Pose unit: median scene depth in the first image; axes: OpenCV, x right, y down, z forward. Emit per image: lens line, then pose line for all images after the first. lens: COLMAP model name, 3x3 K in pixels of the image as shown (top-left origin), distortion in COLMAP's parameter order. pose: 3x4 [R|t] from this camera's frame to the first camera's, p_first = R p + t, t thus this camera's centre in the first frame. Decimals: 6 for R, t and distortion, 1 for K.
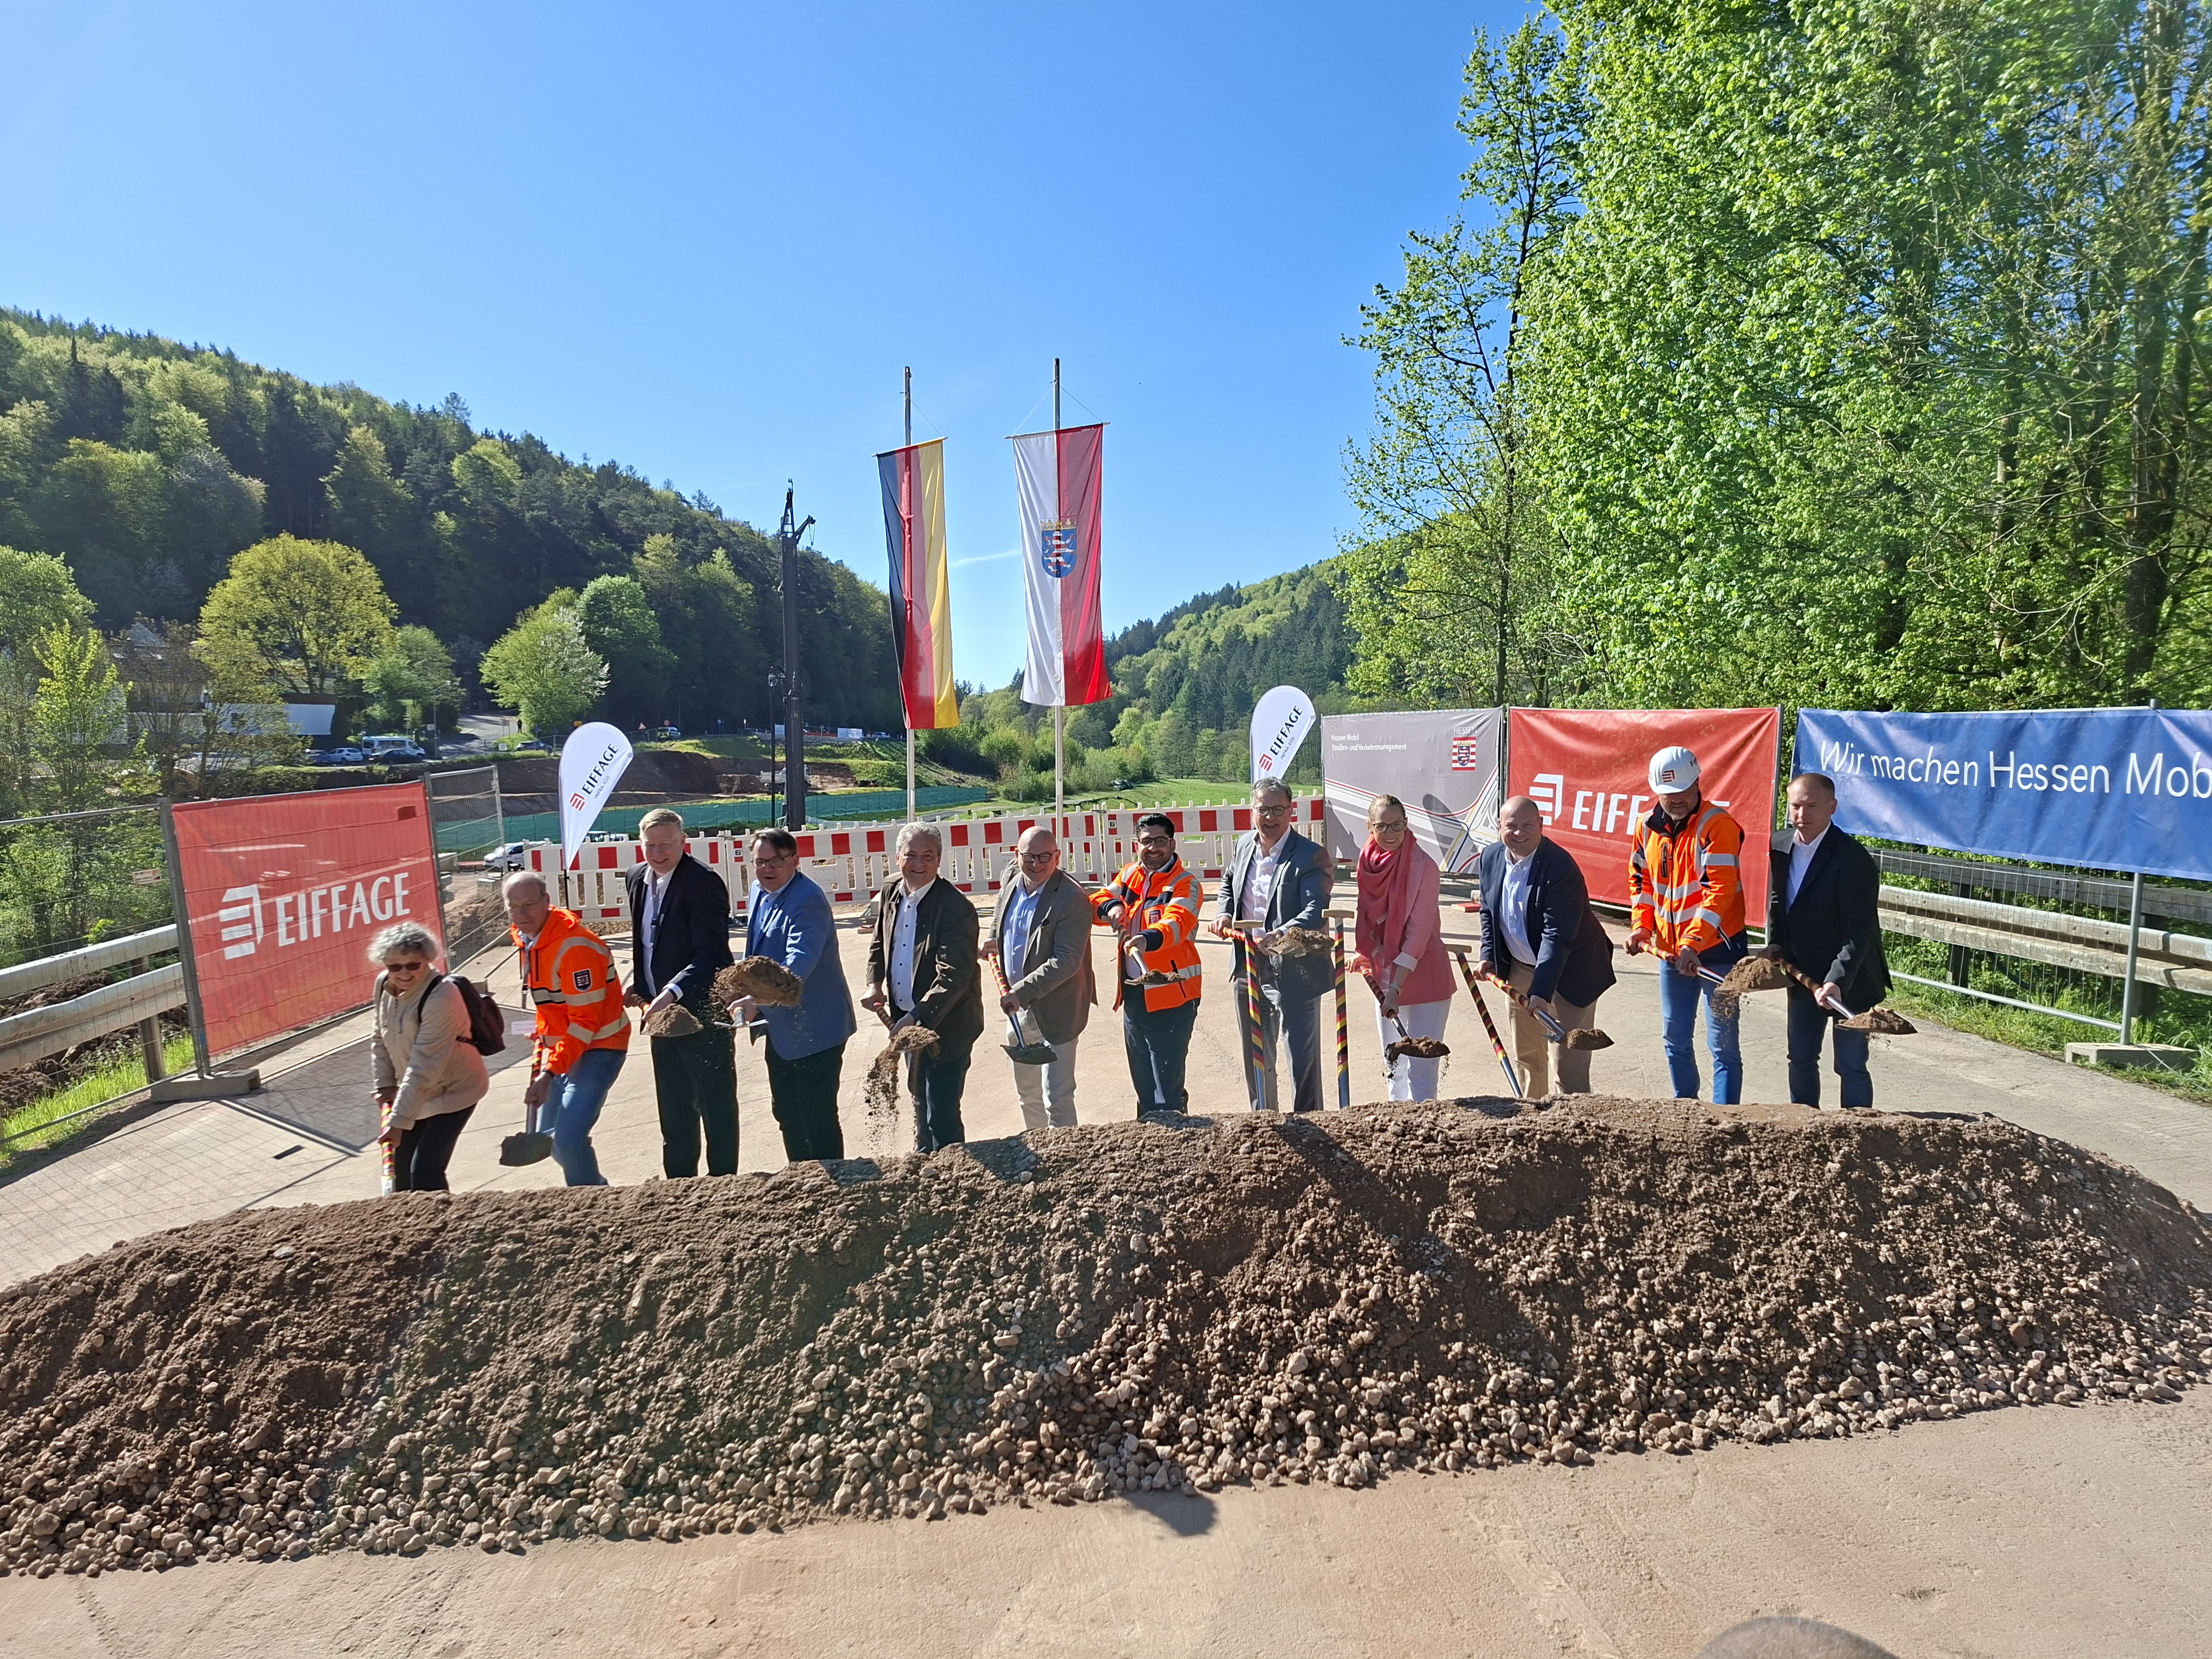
lens RADIAL K [[1517.7, 0, 1096.5], [0, 1517.7, 826.0], [0, 0, 1]] dist [0.093822, -0.119249]
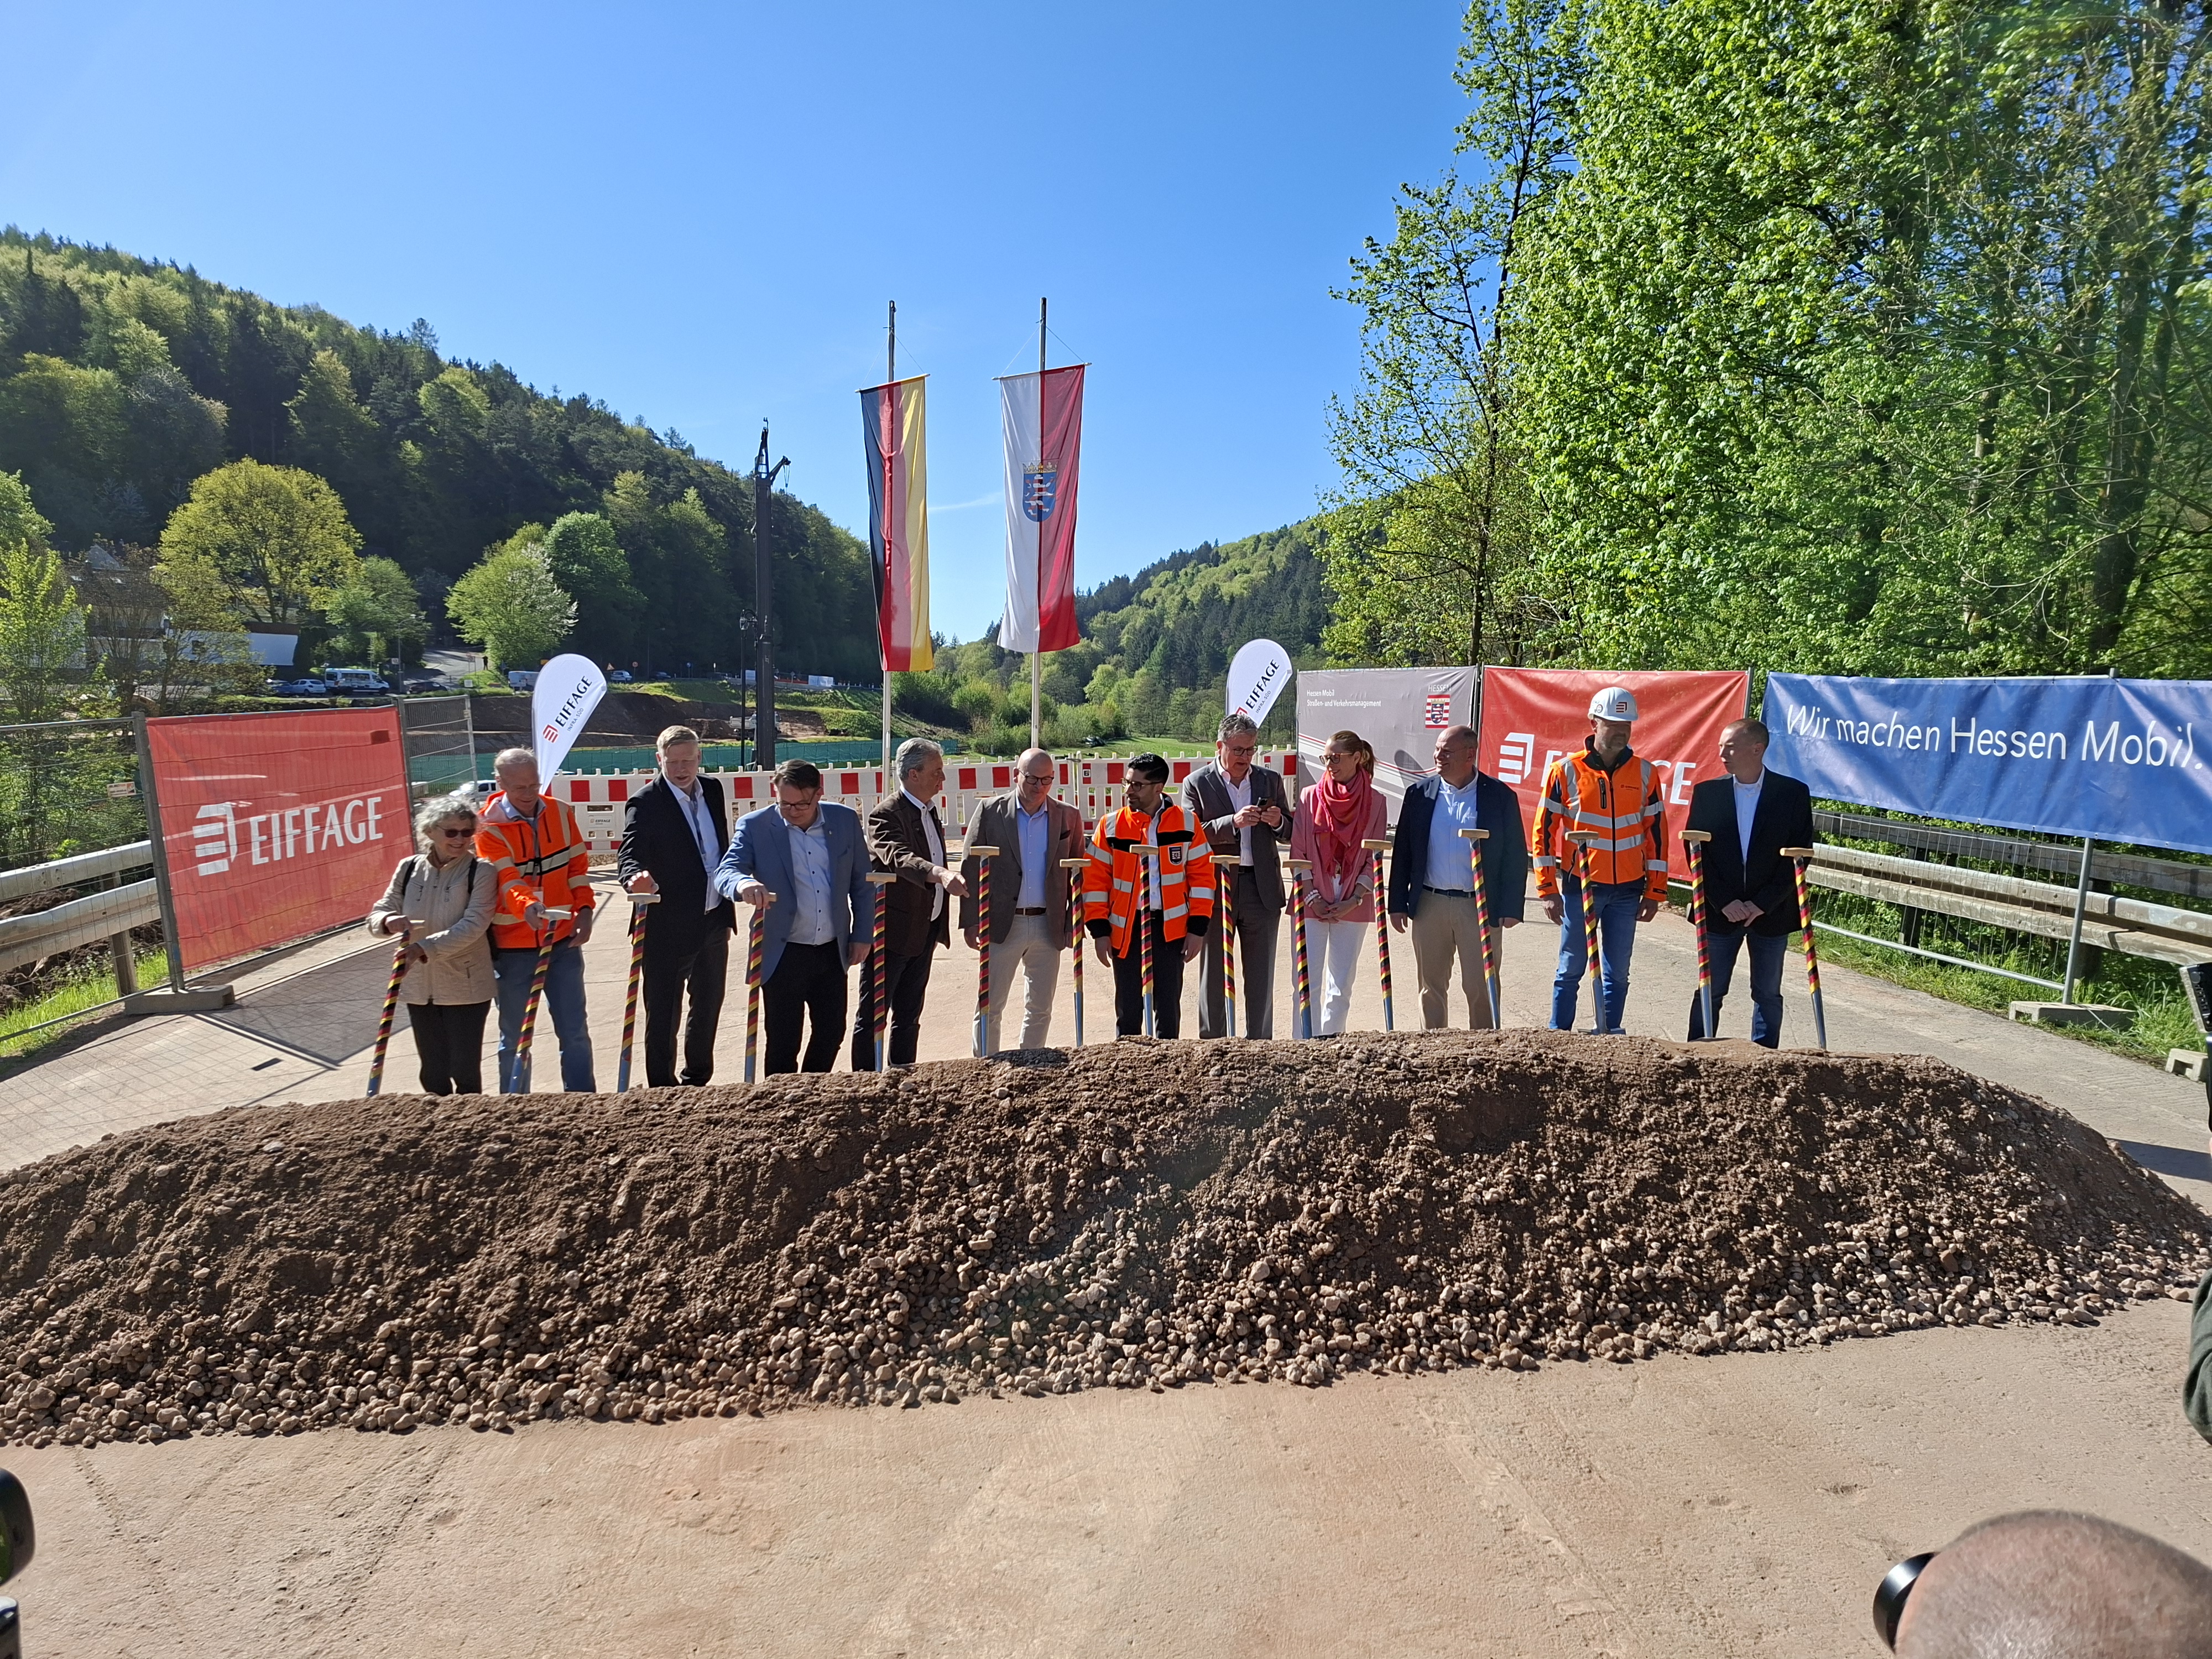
lens RADIAL K [[1513.4, 0, 1095.7], [0, 1513.4, 848.0], [0, 0, 1]] dist [0.117049, -0.162716]
pose [[0.999427, 0.027346, 0.019942, -0.002961], [-0.028181, 0.998684, 0.042862, 0.006849], [-0.018743, -0.043399, 0.998882, -0.007366]]
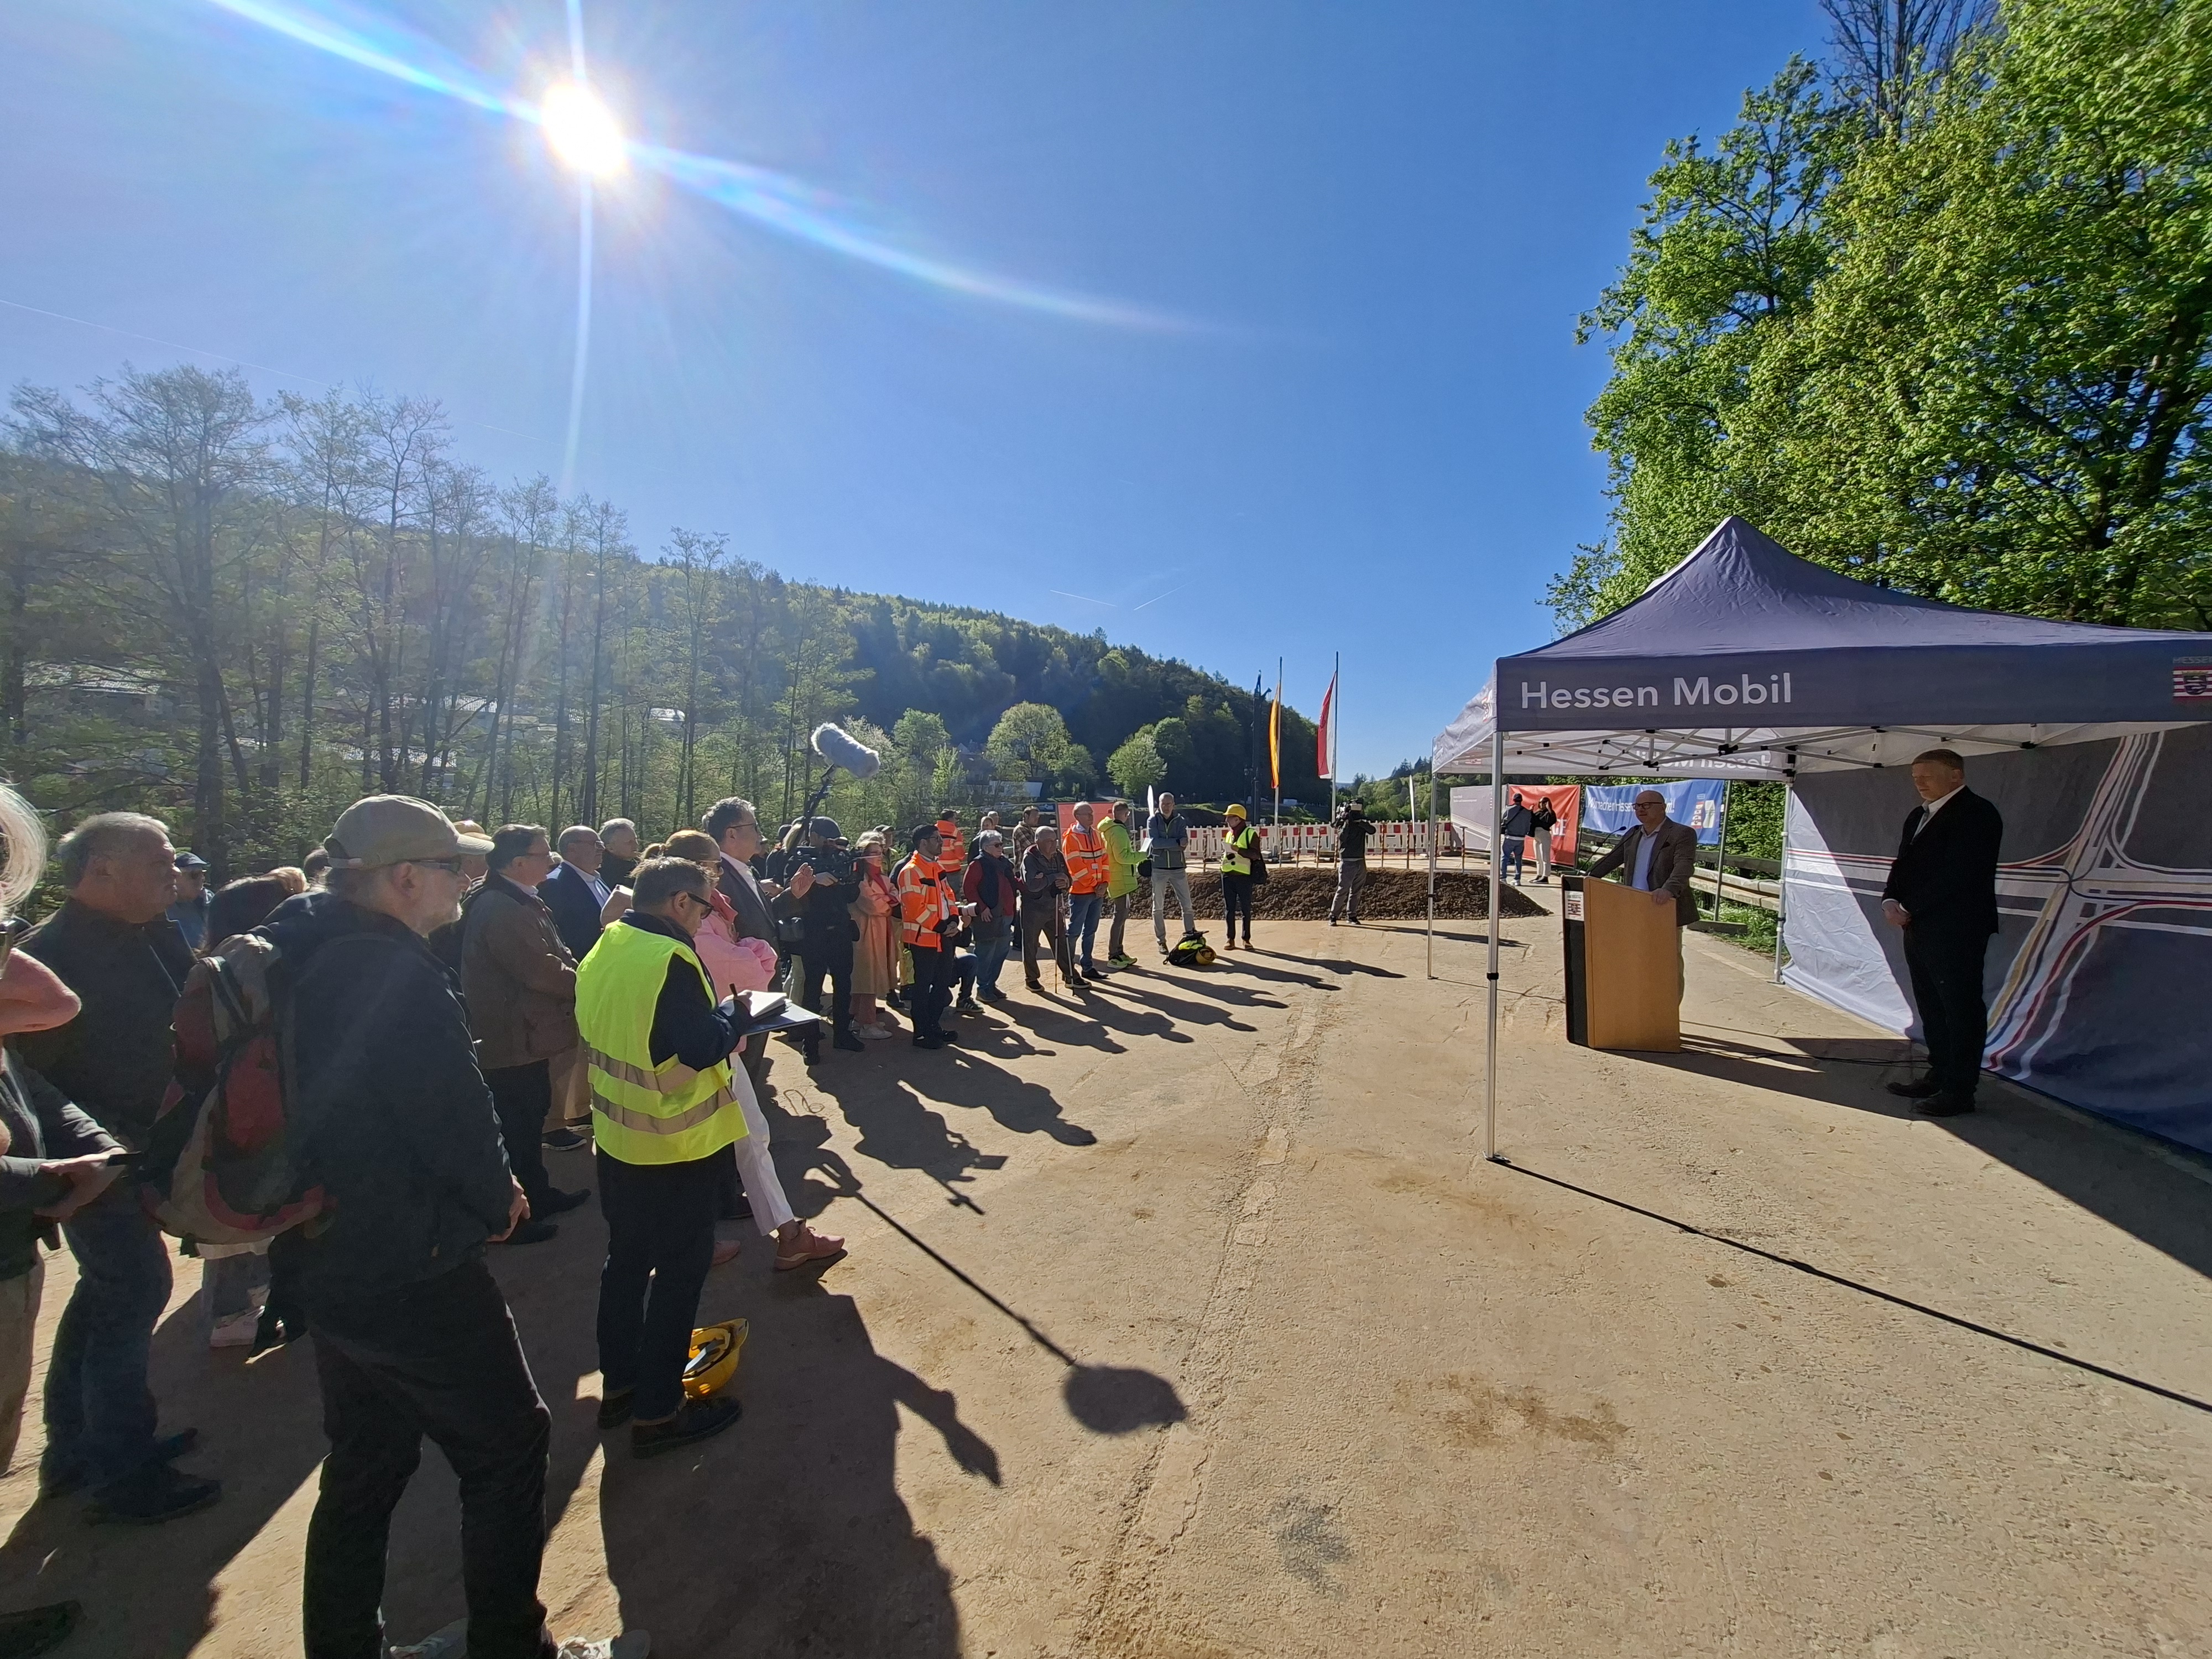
lens RADIAL K [[857.5, 0, 1131.3], [0, 857.5, 829.4], [0, 0, 1]] dist [0.001892, 0.000652]
pose [[0.940208, 0.033924, -0.338907, 0.178722], [-0.043935, 0.998794, -0.021907, 0.061404], [0.337755, 0.035488, 0.940565, -0.601928]]
